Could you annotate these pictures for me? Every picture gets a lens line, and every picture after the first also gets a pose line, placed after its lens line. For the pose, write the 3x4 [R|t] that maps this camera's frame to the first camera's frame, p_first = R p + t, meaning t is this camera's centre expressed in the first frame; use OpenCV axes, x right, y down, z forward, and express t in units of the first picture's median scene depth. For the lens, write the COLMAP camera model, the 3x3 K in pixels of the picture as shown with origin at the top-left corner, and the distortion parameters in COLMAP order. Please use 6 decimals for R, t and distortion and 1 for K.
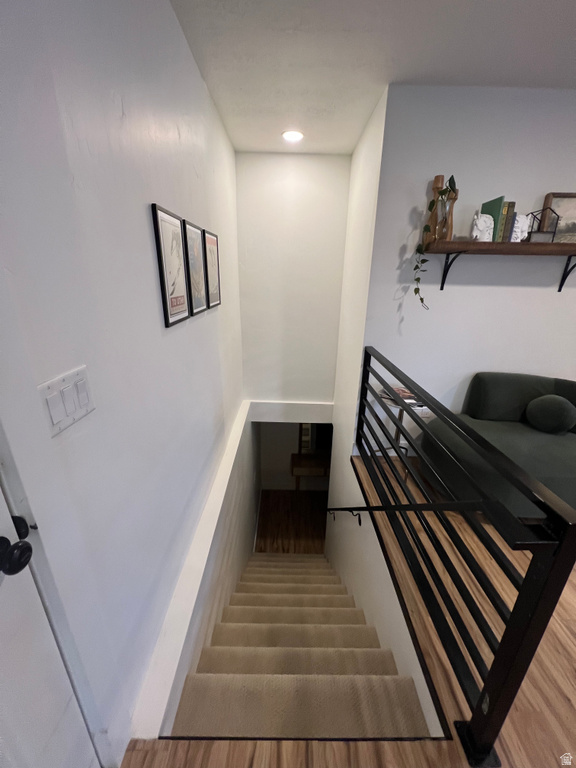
lens RADIAL K [[306.5, 0, 290.5], [0, 306.5, 384.2], [0, 0, 1]] dist [-0.001257, 0.001248]
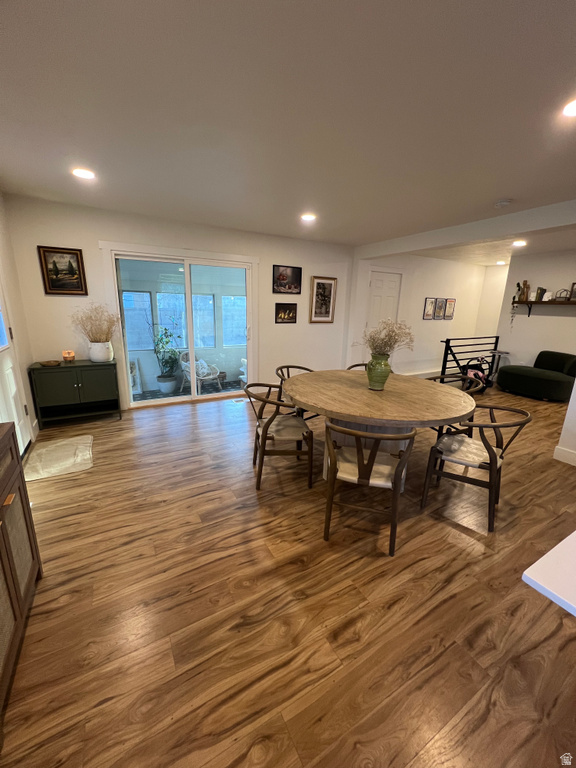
lens RADIAL K [[306.5, 0, 288.3], [0, 306.5, 383.4], [0, 0, 1]] dist [-0.001257, 0.001248]
pose [[0.484901, 0.228766, -0.844119, 1.916395], [-0.323947, 0.943511, 0.069612, 0.689679], [0.812360, 0.239695, 0.531617, -1.924323]]
